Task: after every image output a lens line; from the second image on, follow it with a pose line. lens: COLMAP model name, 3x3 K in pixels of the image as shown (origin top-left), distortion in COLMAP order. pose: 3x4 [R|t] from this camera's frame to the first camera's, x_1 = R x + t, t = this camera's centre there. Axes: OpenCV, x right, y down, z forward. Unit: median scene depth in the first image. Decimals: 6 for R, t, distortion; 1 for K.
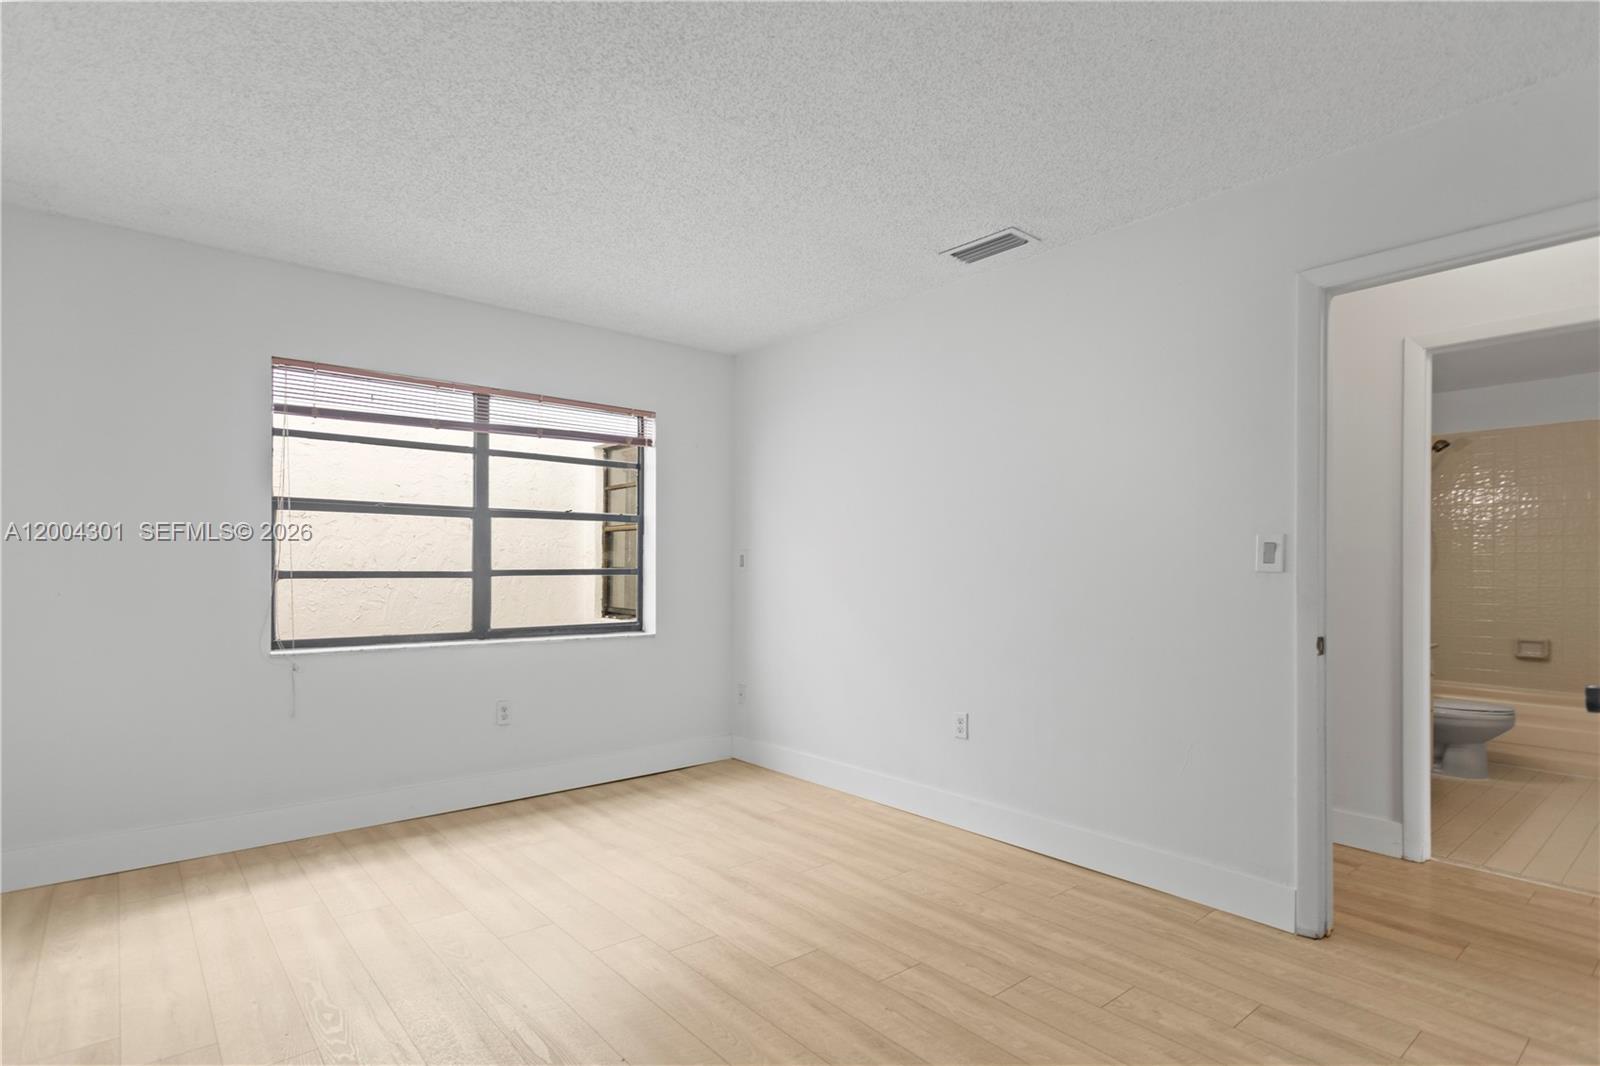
lens RADIAL K [[805.8, 0, 791.6], [0, 805.8, 574.4], [0, 0, 1]] dist [0.002251, 0.000138]
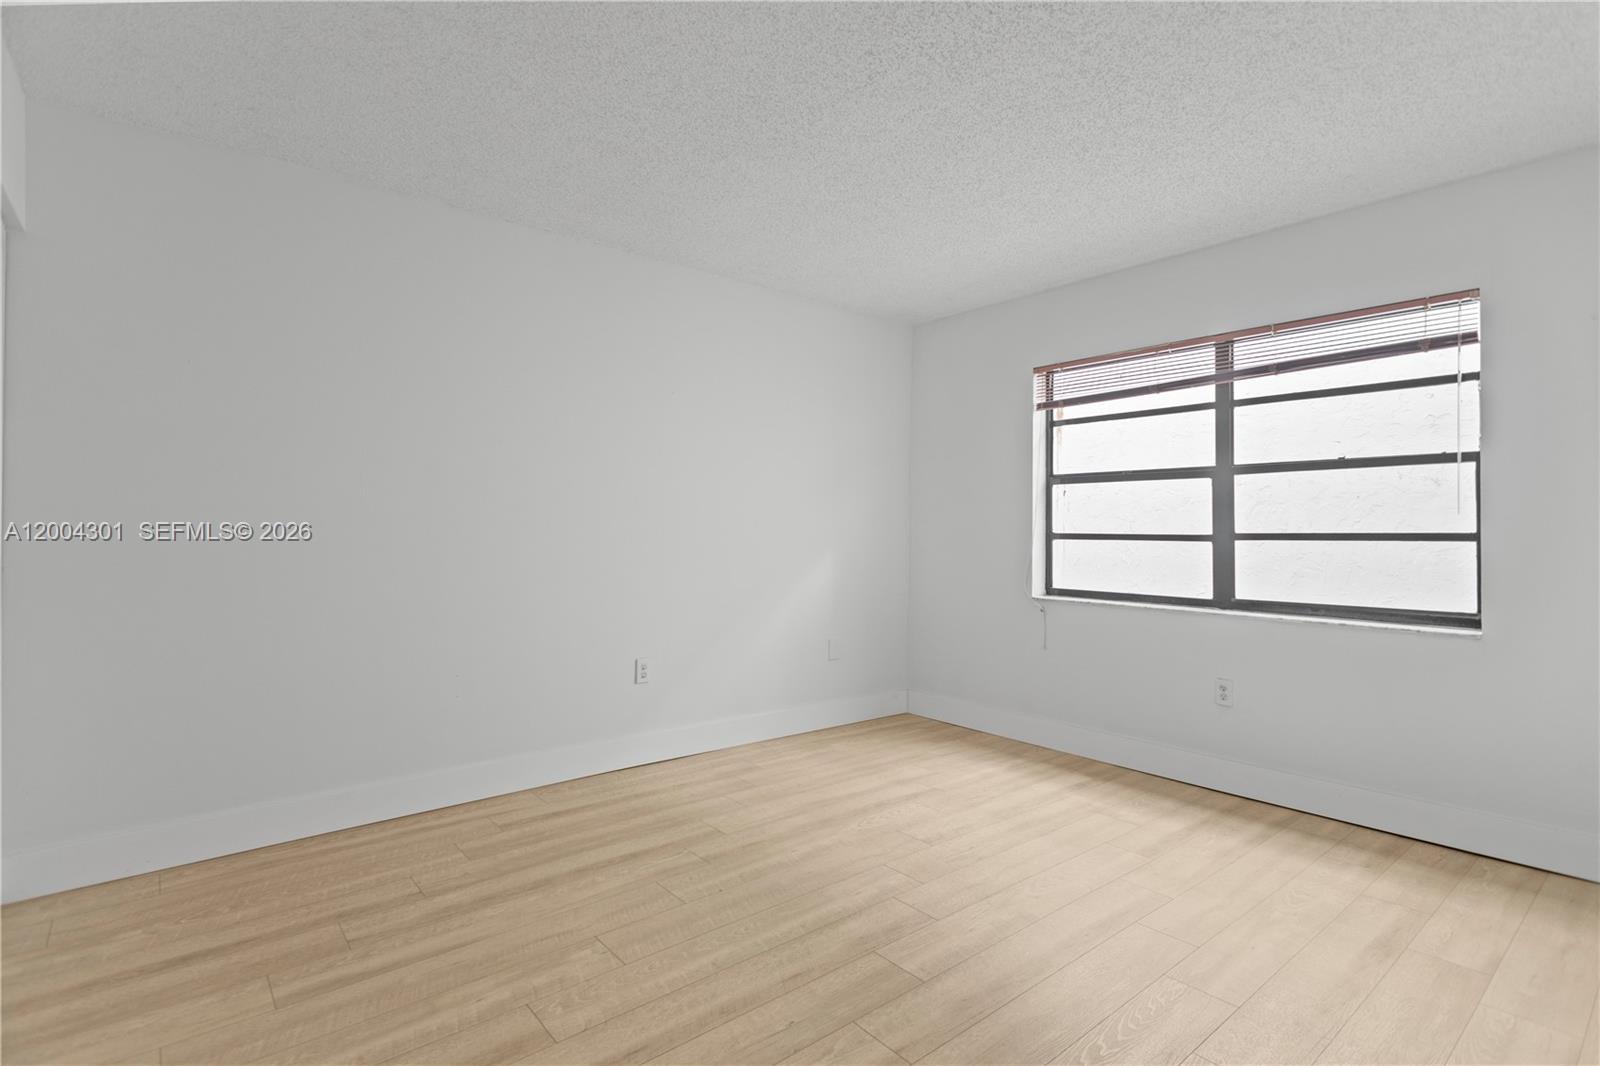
lens RADIAL K [[780.2, 0, 800.0], [0, 780.2, 533.0], [0, 0, 1]] dist [0.001267, 0.000147]
pose [[-0.009481, -0.002460, -0.999952, 0.579221], [-0.013541, 0.999906, -0.002331, 0.003206], [0.999863, 0.013518, -0.009513, 0.600598]]
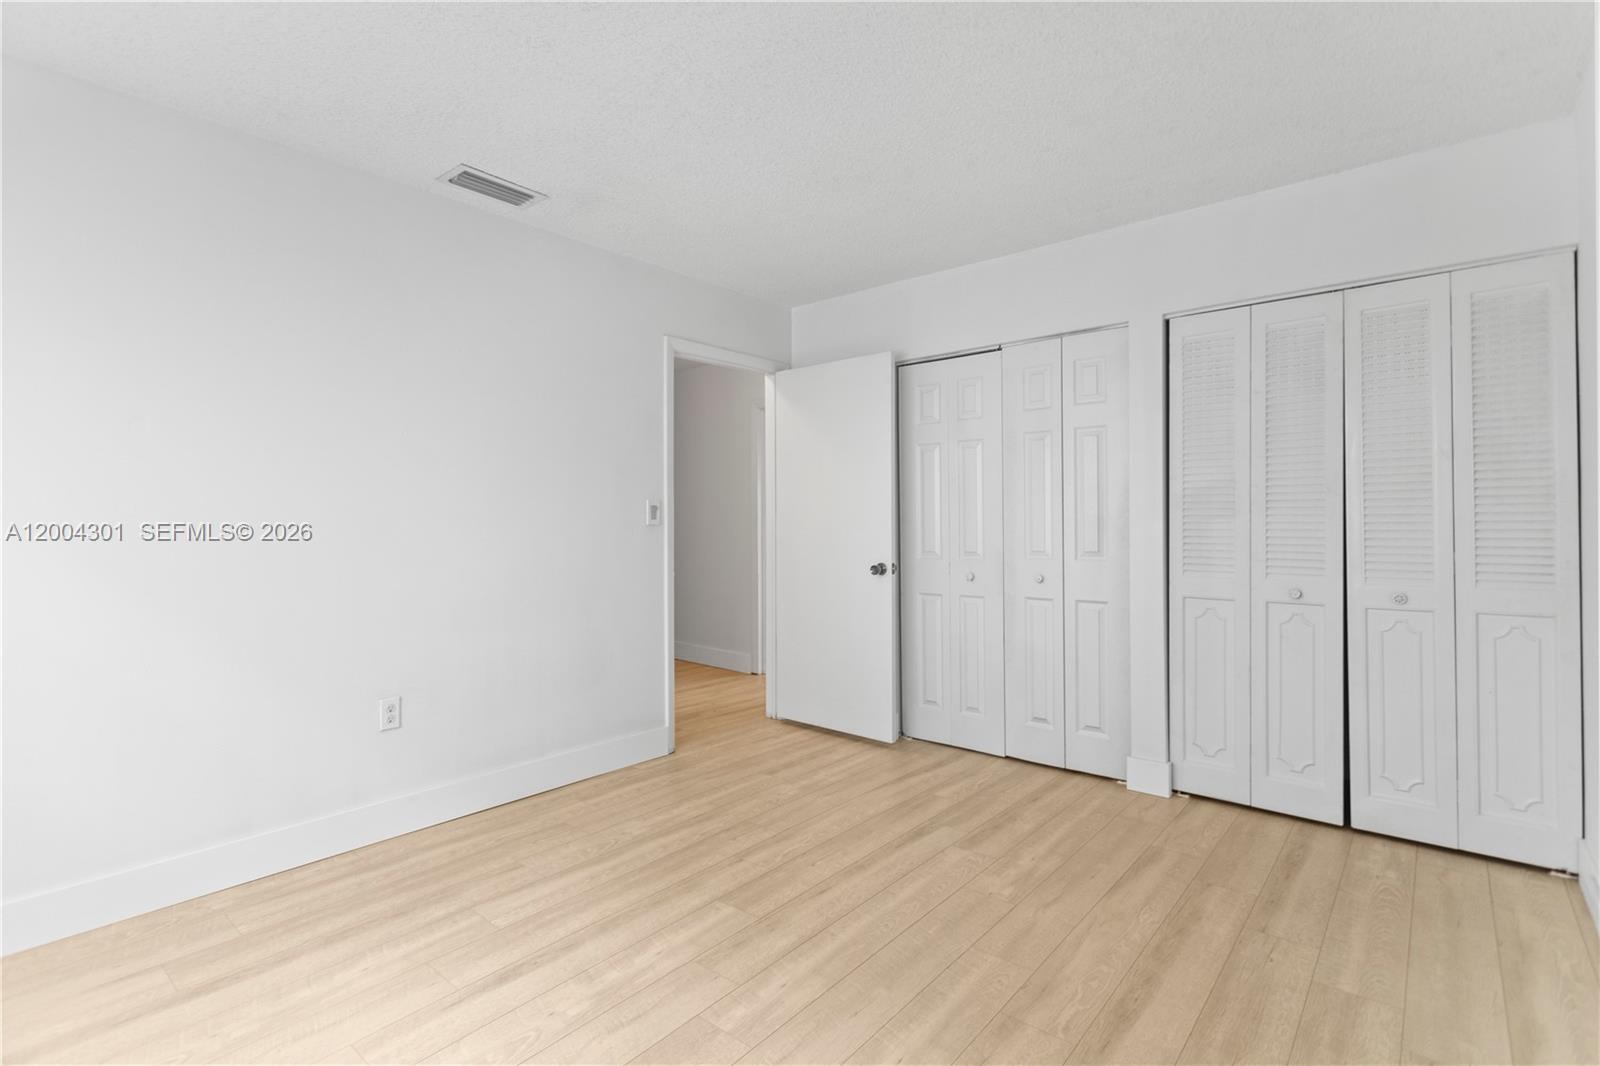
lens RADIAL K [[747.3, 0, 796.5], [0, 747.3, 525.0], [0, 0, 1]] dist [0.001805, 0.000756]
pose [[-0.159487, -0.008193, 0.987166, -0.626852], [0.011730, 0.999879, 0.010193, -0.010764], [-0.987130, 0.013205, -0.159372, 0.719609]]
